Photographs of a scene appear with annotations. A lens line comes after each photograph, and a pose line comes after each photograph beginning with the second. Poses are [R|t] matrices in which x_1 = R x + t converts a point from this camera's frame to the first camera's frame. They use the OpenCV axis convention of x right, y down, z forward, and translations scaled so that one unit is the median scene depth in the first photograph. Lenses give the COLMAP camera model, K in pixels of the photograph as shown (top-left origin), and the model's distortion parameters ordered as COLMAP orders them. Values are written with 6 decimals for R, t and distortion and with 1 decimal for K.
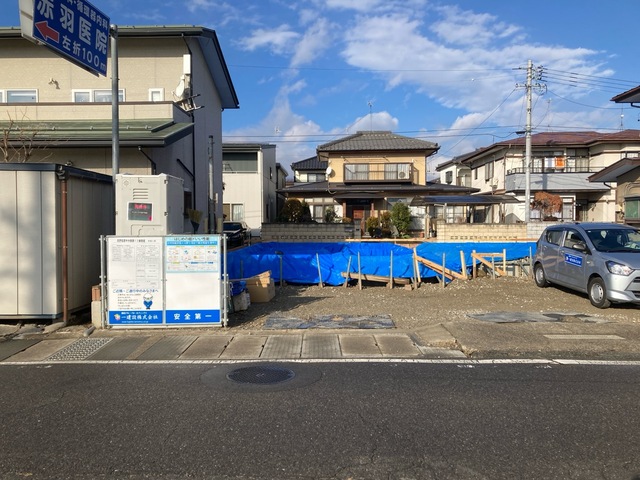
lens RADIAL K [[517.9, 0, 316.6], [0, 517.9, 238.1], [0, 0, 1]] dist [0.030275, -0.029446]
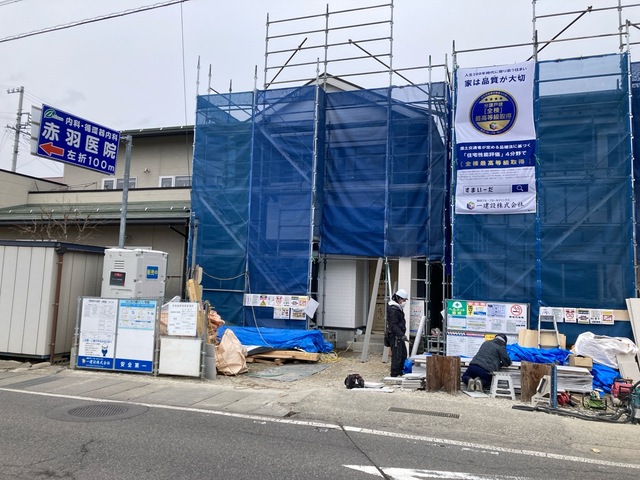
lens RADIAL K [[517.9, 0, 323.2], [0, 517.9, 236.3], [0, 0, 1]] dist [0.030275, -0.029446]
pose [[0.953658, 0.004782, -0.300855, 0.563396], [-0.043513, 0.991555, -0.122170, -0.021499], [0.297730, 0.129599, 0.945812, -0.076860]]
